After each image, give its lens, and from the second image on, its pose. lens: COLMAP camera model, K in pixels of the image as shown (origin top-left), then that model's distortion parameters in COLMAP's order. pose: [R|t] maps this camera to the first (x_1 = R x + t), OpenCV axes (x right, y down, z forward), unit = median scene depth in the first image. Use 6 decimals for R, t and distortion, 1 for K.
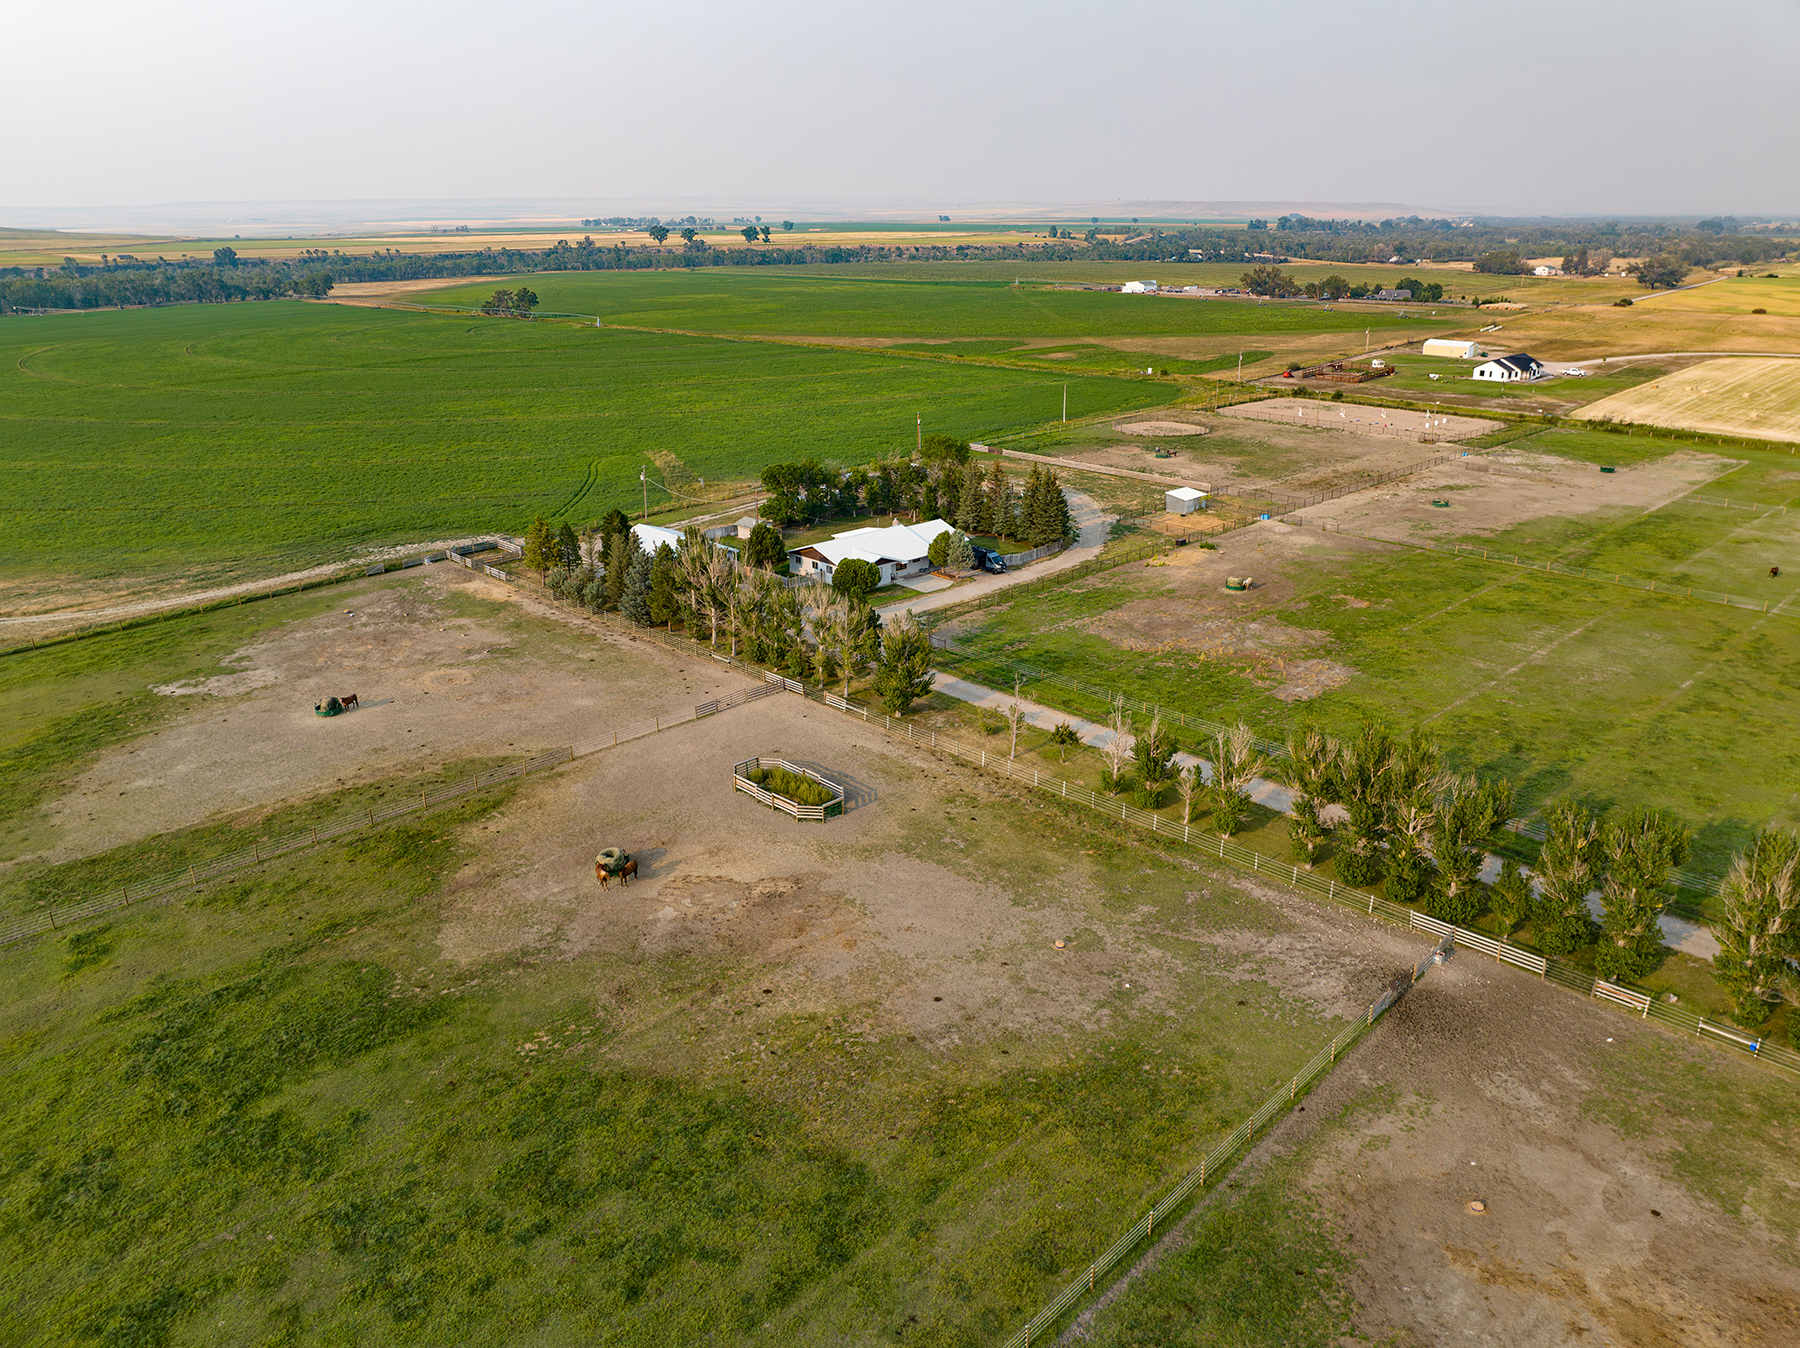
lens RADIAL K [[1268.9, 0, 898.5], [0, 1268.9, 674.2], [0, 0, 1]] dist [-0.055942, 0.028941]
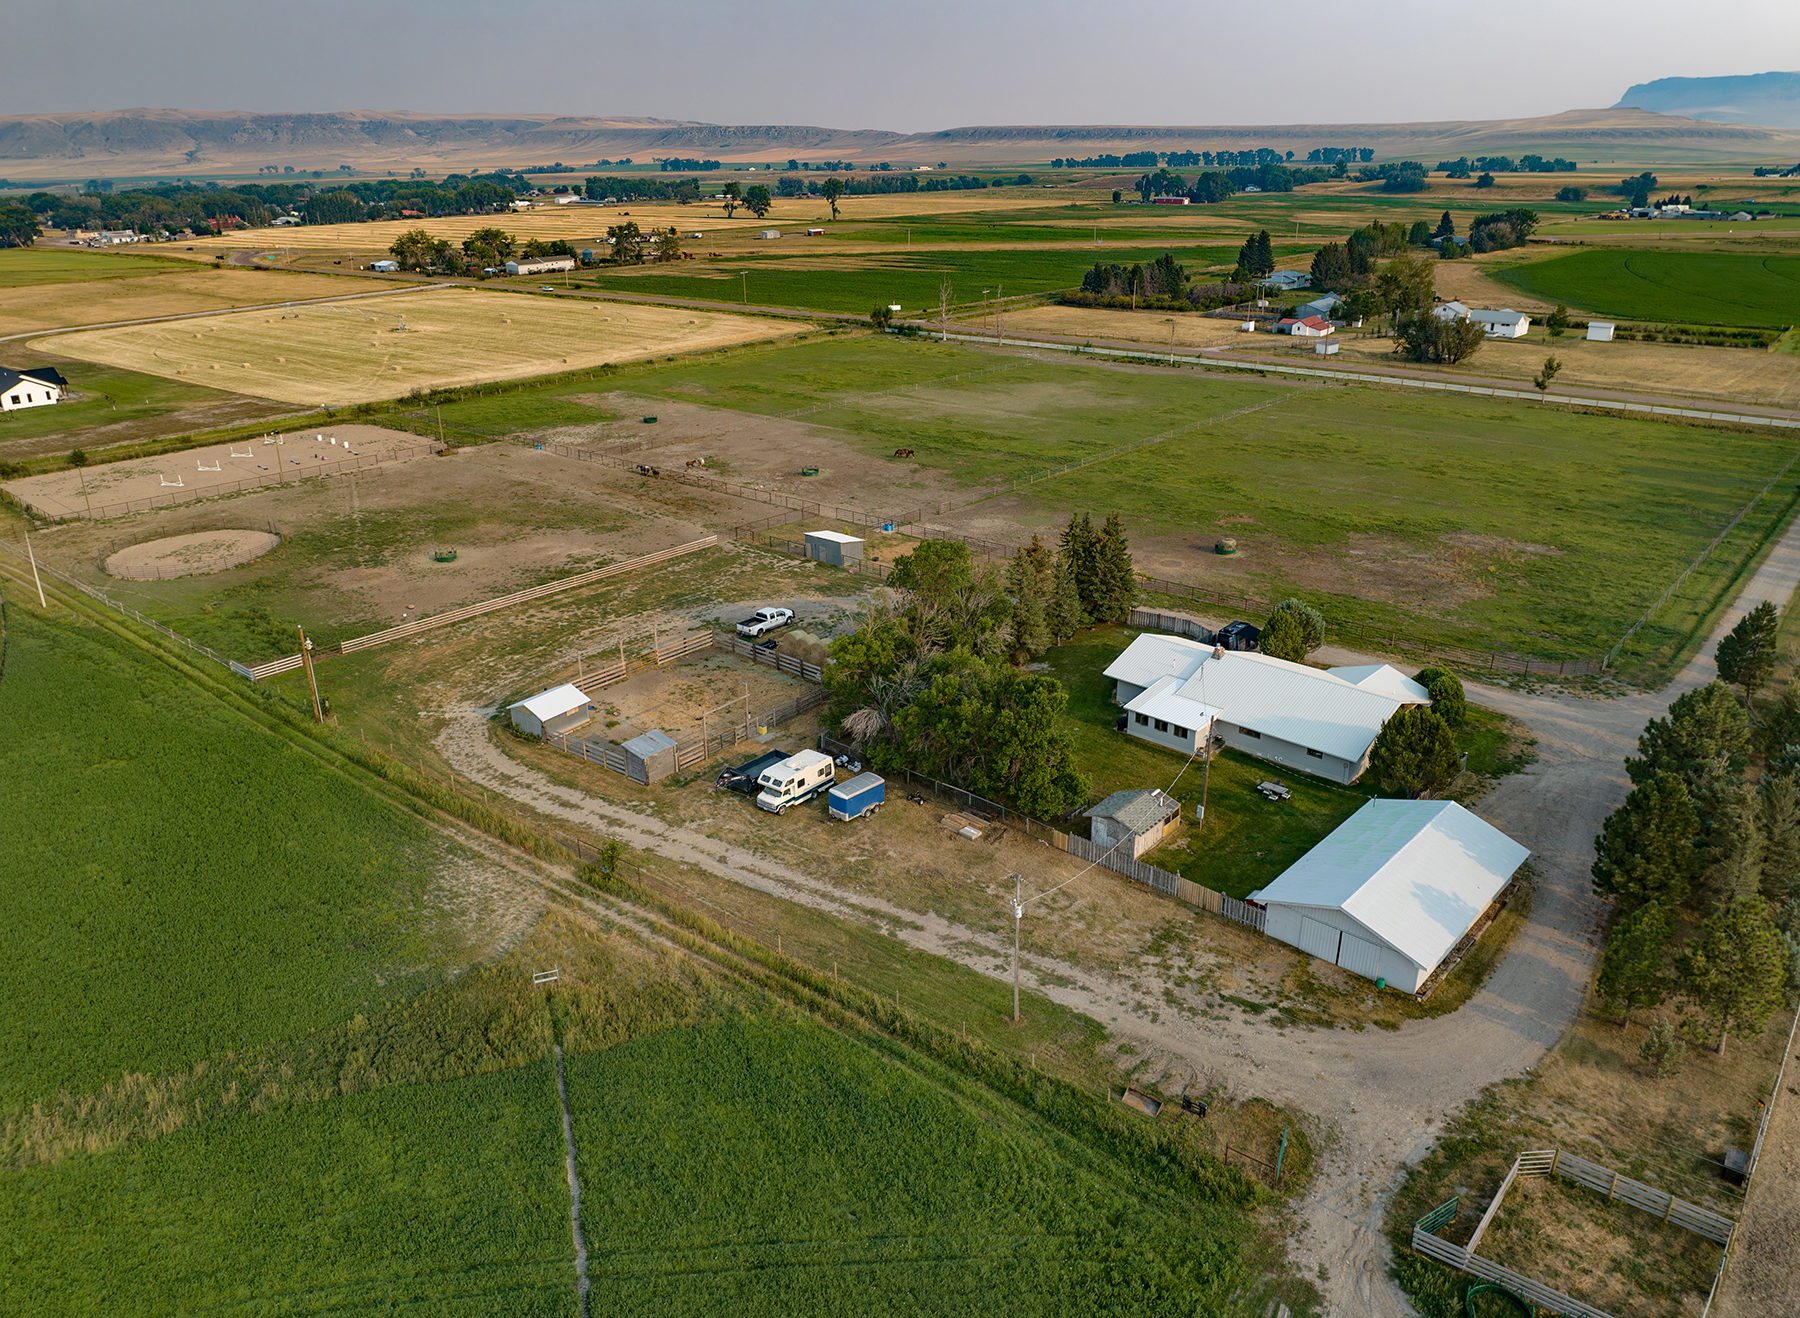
lens RADIAL K [[1268.9, 0, 890.7], [0, 1268.9, 644.0], [0, 0, 1]] dist [-0.055942, 0.028941]
pose [[-0.077223, -0.350837, 0.933247, -0.357426], [0.355866, 0.864686, 0.354510, -0.254345], [-0.931341, 0.359487, 0.058077, 0.722459]]
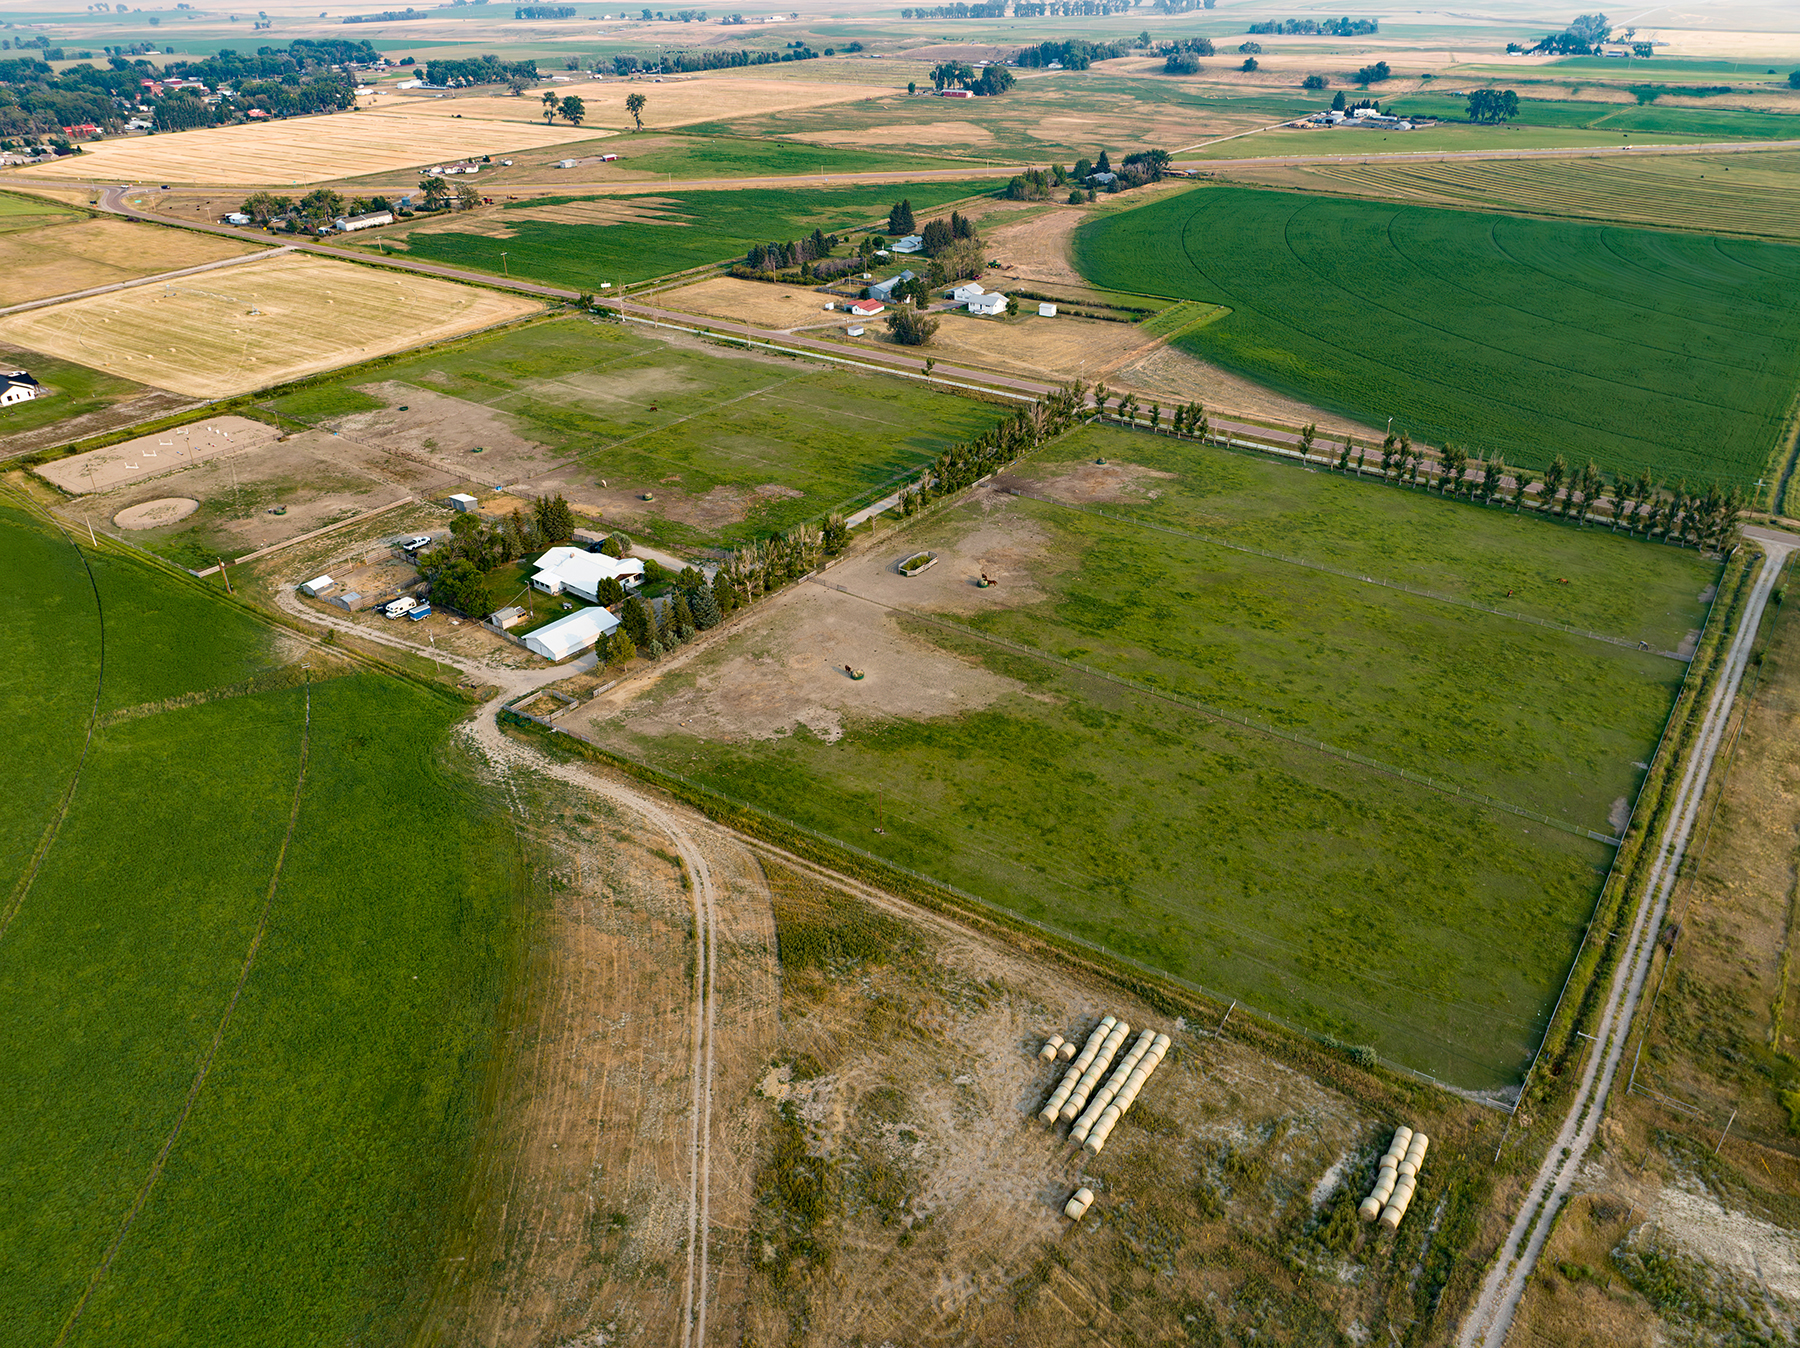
lens RADIAL K [[1268.9, 0, 896.2], [0, 1268.9, 674.1], [0, 0, 1]] dist [-0.055942, 0.028941]
pose [[-0.154943, -0.481612, 0.862579, -0.985639], [0.351268, 0.789209, 0.503745, -0.429821], [-0.923365, 0.381049, 0.046892, 0.393761]]
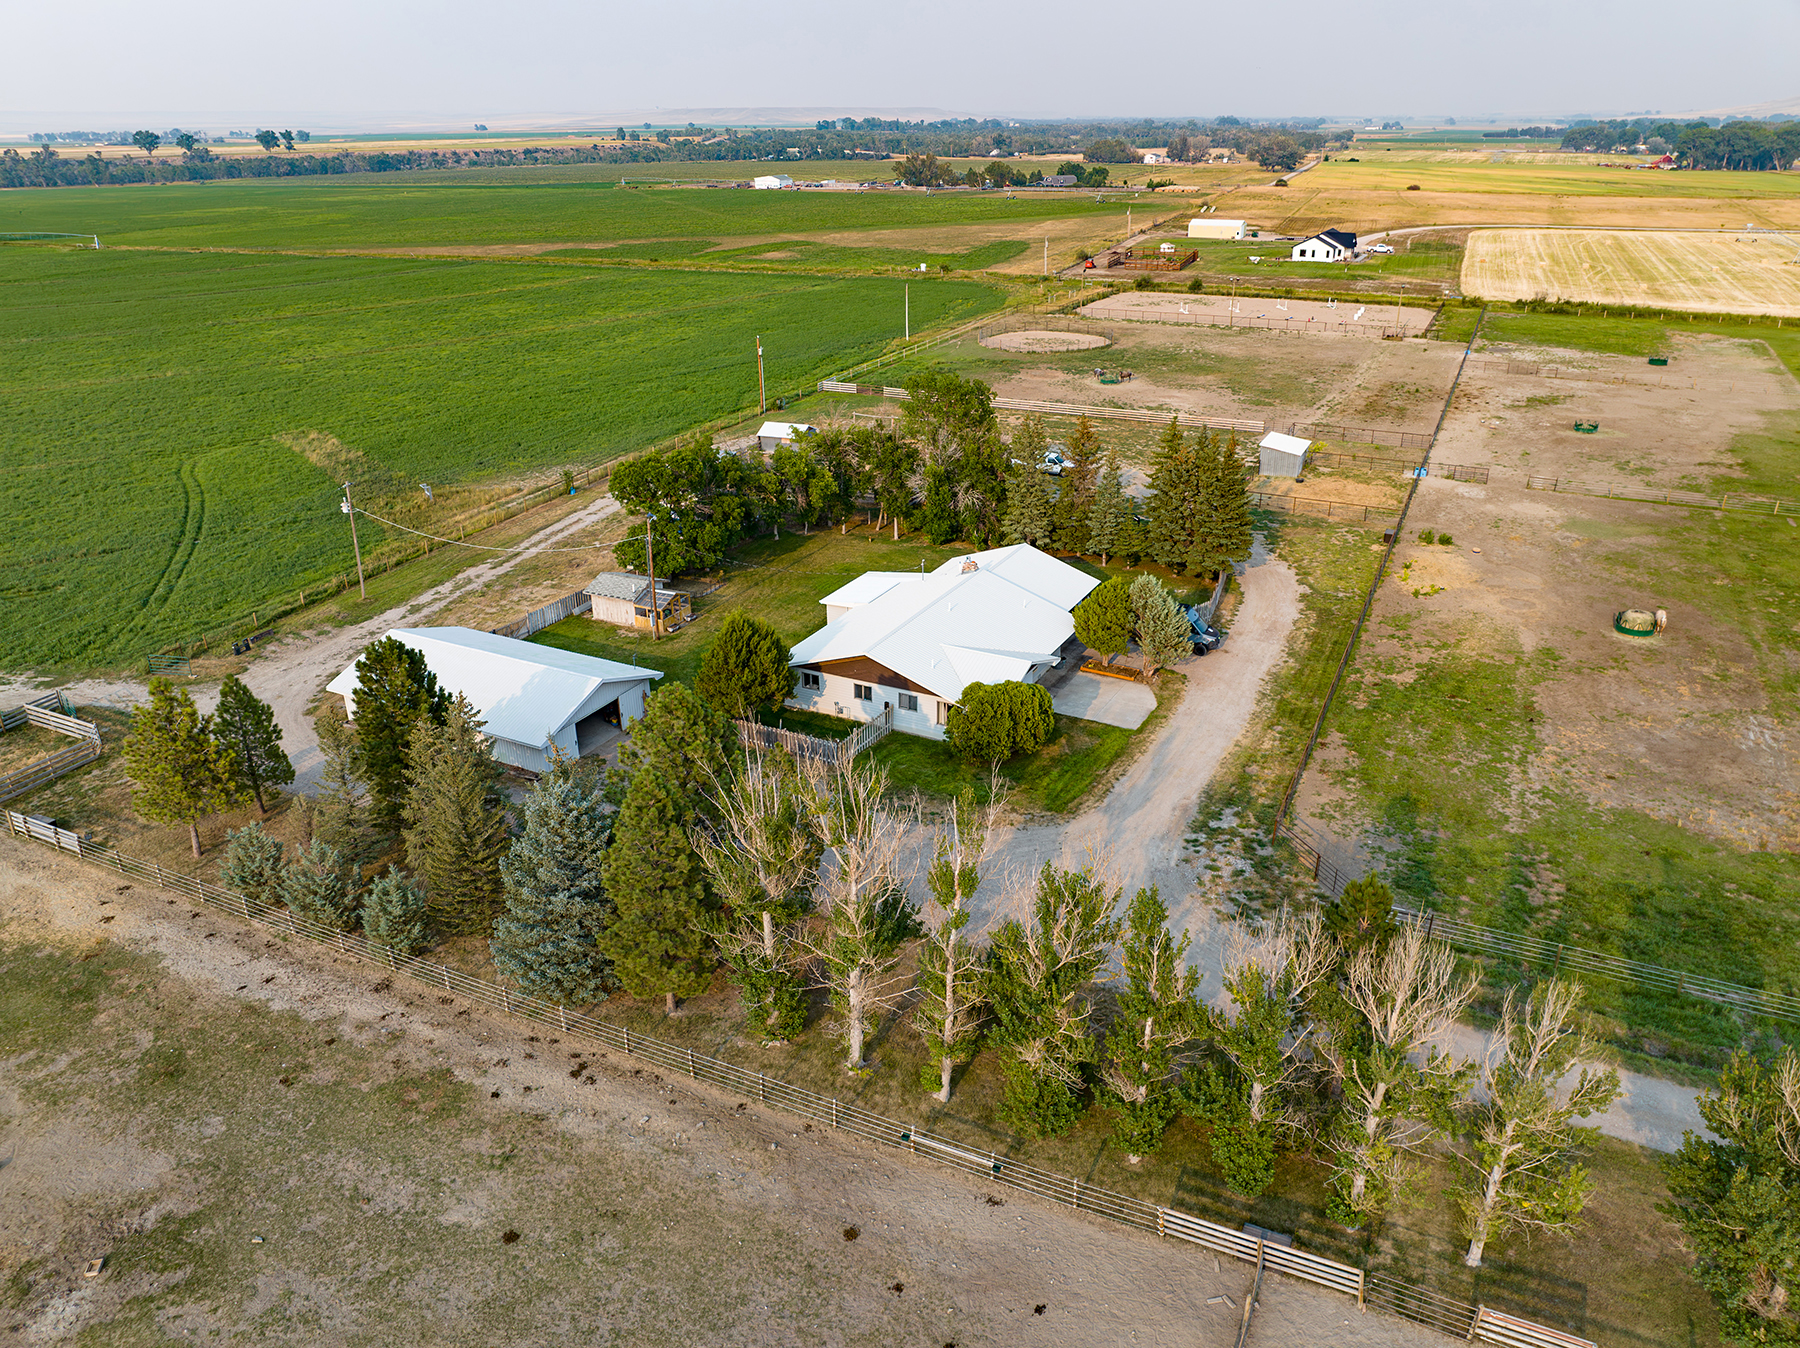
lens RADIAL K [[1268.9, 0, 901.2], [0, 1268.9, 661.6], [0, 0, 1]] dist [-0.055942, 0.028941]
pose [[0.941358, -0.135190, 0.309143, -0.117152], [0.118645, 0.990337, 0.071801, -0.078757], [-0.315862, -0.030912, 0.948301, 0.357894]]
